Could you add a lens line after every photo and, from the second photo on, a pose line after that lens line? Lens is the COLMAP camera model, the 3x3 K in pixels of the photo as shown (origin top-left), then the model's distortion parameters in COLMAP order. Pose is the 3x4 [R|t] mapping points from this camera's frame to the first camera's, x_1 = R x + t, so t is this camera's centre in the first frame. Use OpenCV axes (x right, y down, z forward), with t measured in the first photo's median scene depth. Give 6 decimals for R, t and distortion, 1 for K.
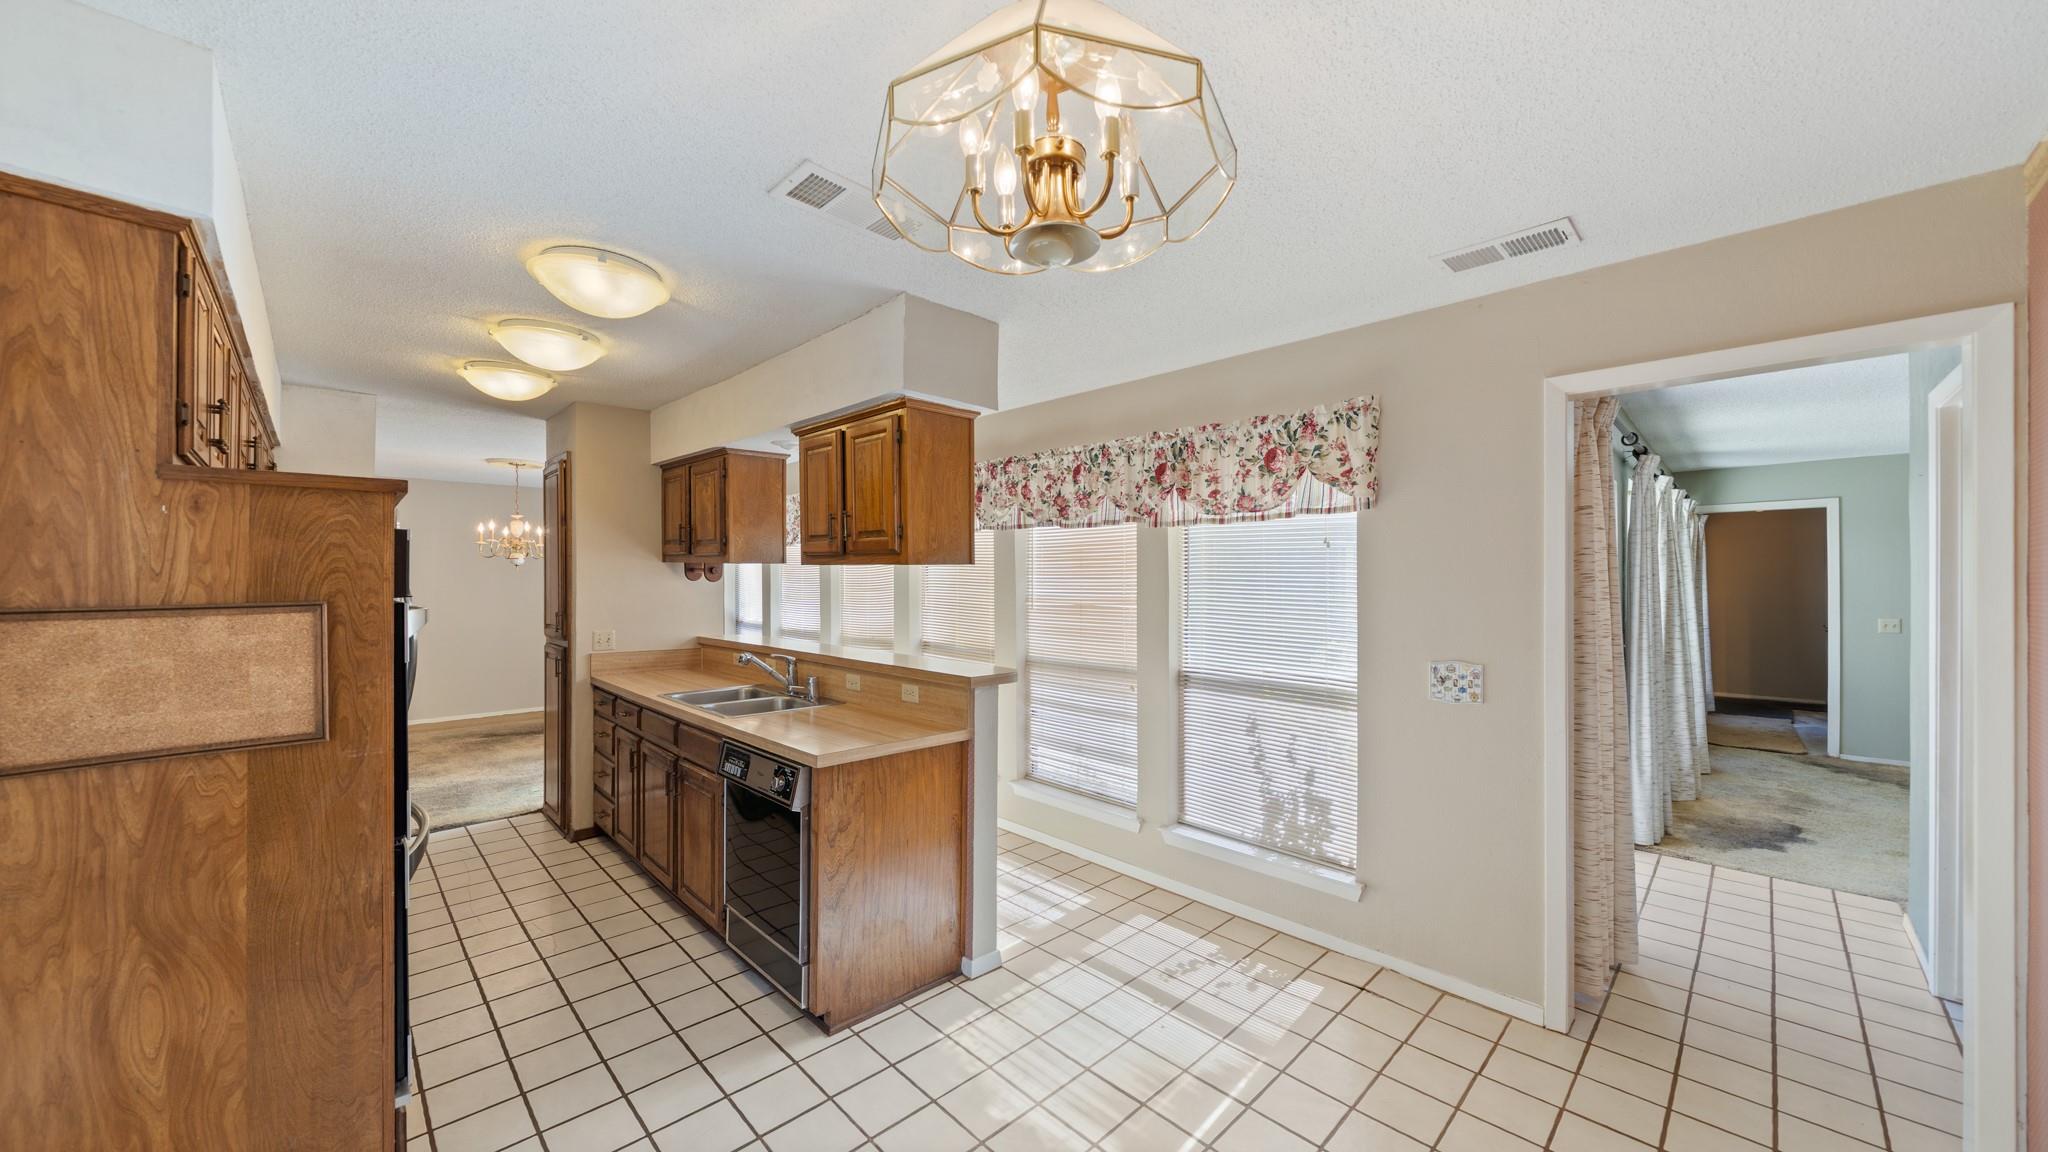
lens RADIAL K [[723.9, 0, 1028.0], [0, 723.9, 584.6], [0, 0, 1]] dist [-0.000723, -0.000005]
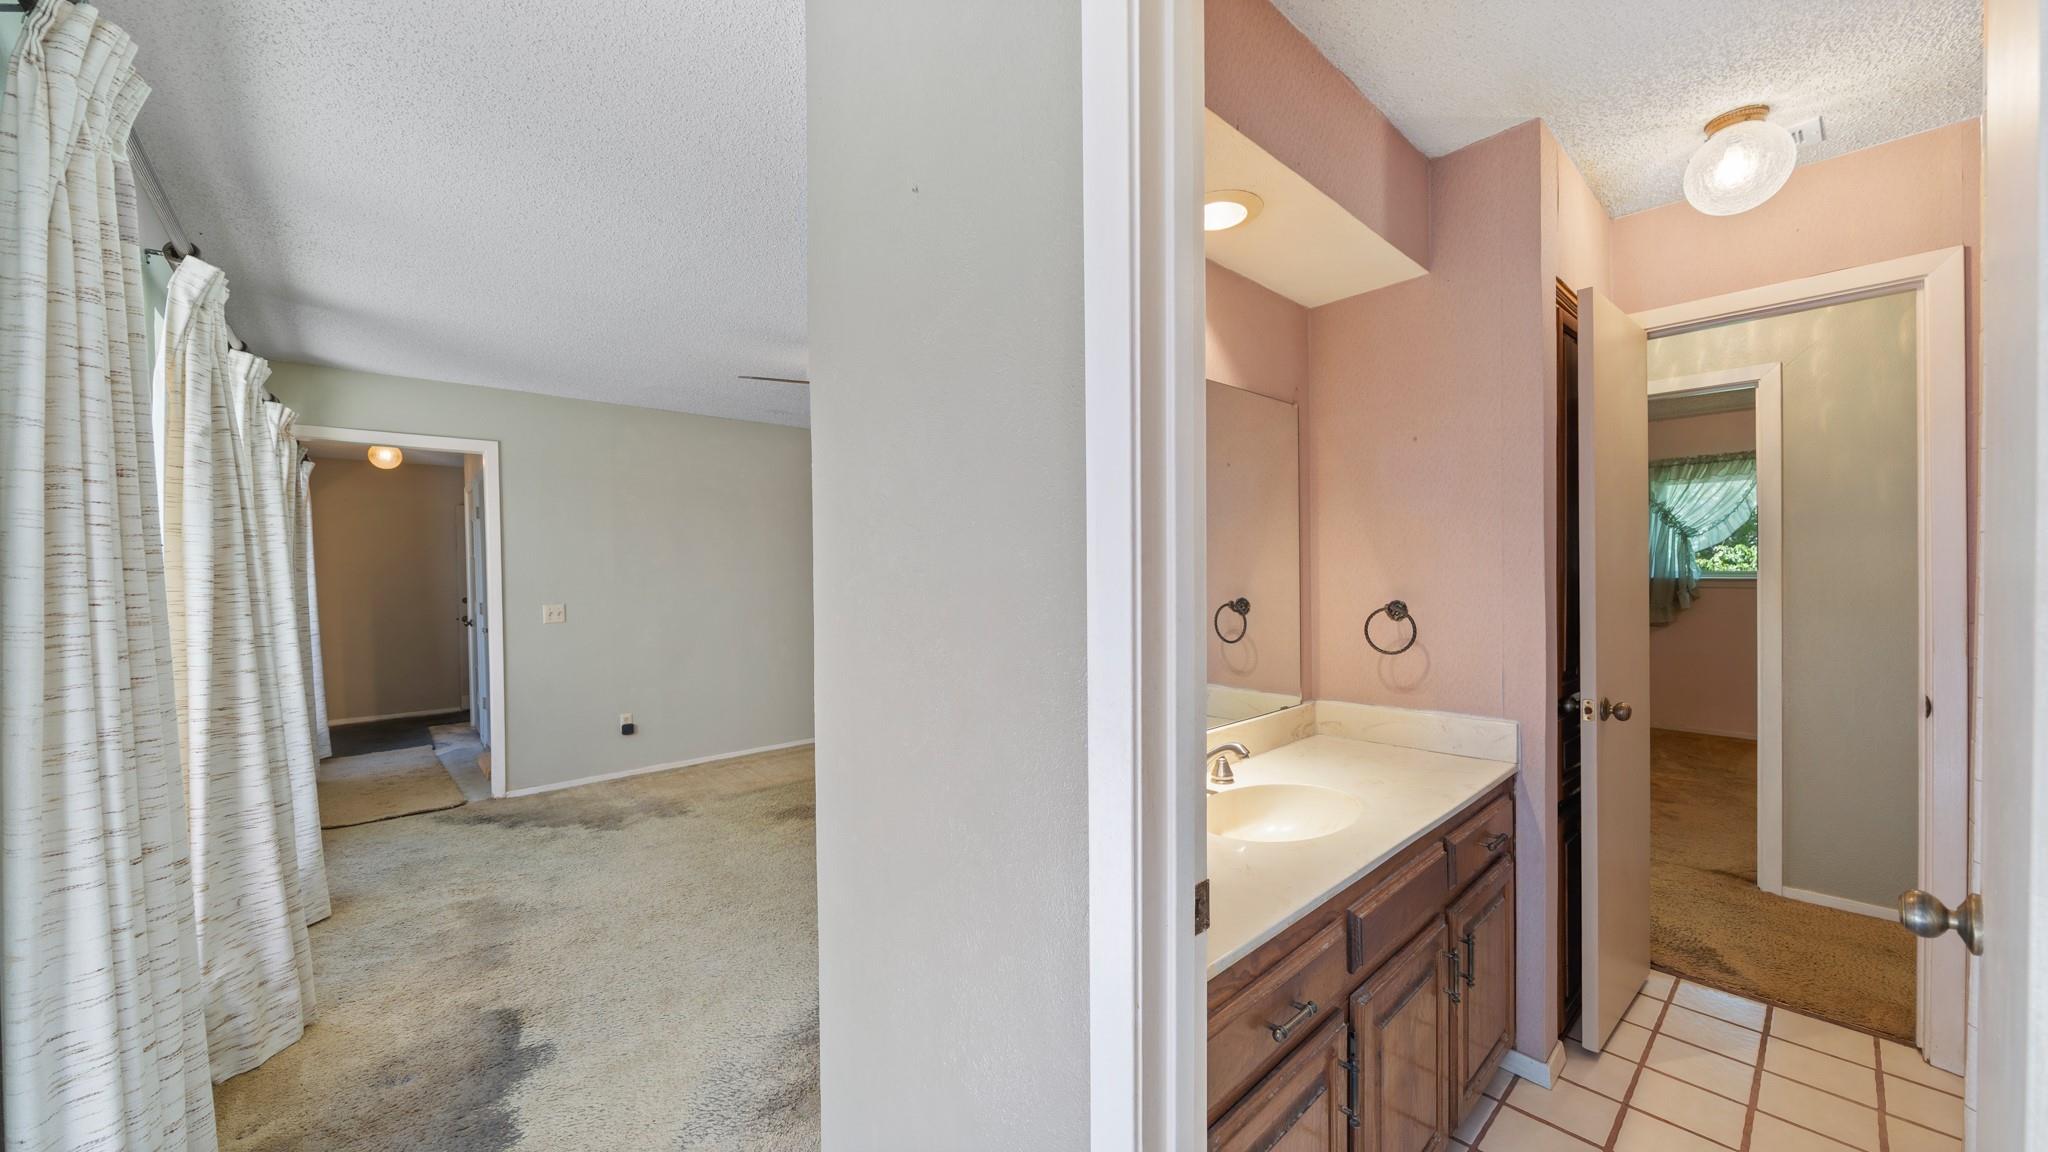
lens RADIAL K [[723.9, 0, 1028.0], [0, 723.9, 584.6], [0, 0, 1]] dist [-0.000723, -0.000005]
pose [[0.036625, -0.014520, 0.999224, 0.406146], [0.013626, 0.999809, 0.014029, 0.020590], [-0.999236, 0.013102, 0.036816, 0.435471]]
